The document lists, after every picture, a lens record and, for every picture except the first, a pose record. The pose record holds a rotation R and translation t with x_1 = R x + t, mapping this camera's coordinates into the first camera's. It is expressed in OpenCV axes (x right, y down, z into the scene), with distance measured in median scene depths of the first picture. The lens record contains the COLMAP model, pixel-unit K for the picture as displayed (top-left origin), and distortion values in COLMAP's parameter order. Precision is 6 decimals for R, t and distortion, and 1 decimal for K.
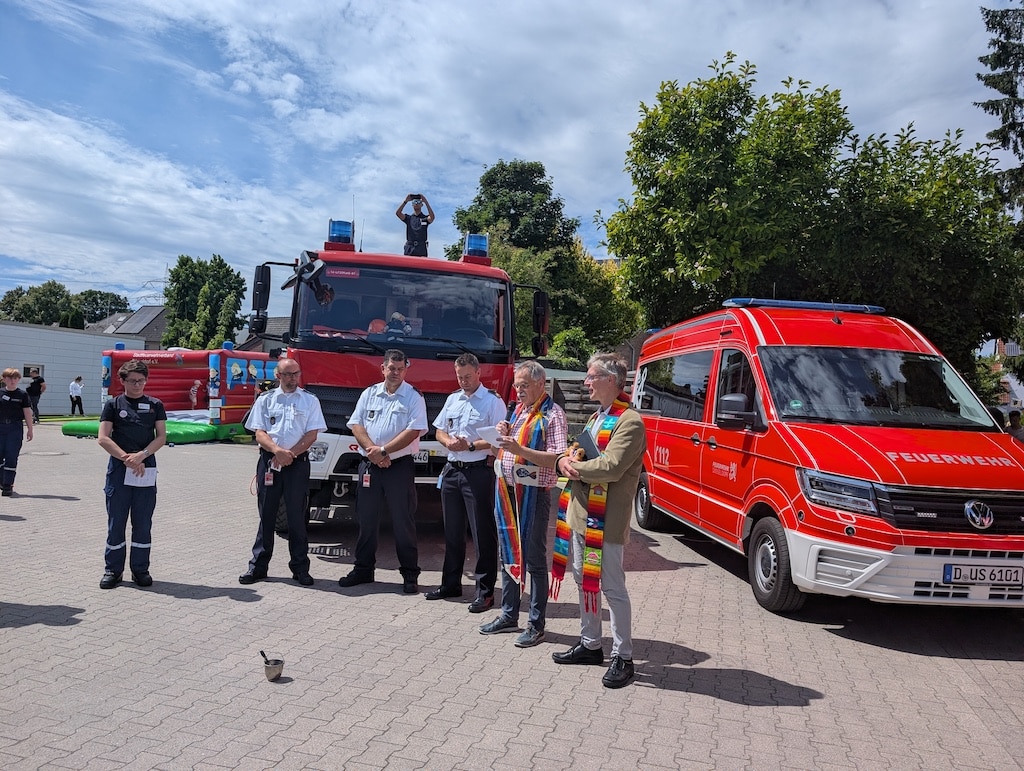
lens RADIAL K [[713.7, 0, 512.0], [0, 713.7, 385.5], [0, 0, 1]] dist [-0.067378, 0.005119]
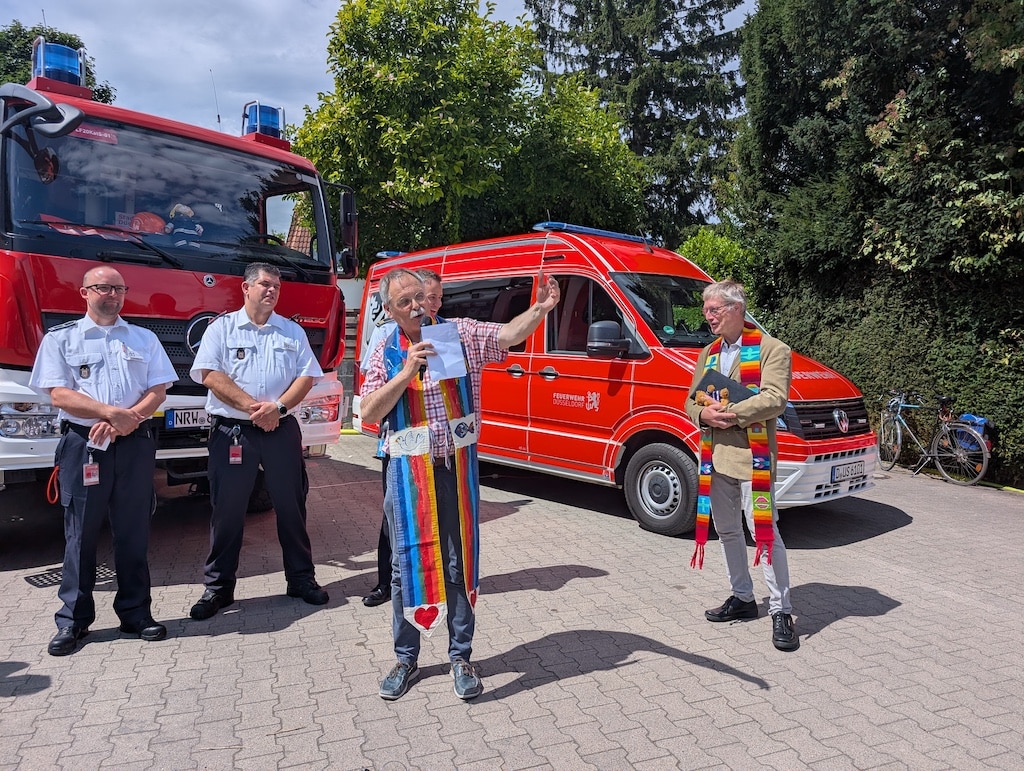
lens RADIAL K [[714.8, 0, 512.0], [0, 714.8, 385.5], [0, 0, 1]] dist [0.002326, 0.000323]
pose [[0.792303, -0.060856, 0.607086, -0.399550], [0.005674, 0.995705, 0.092408, 0.008608], [-0.610102, -0.069770, 0.789245, 0.313996]]
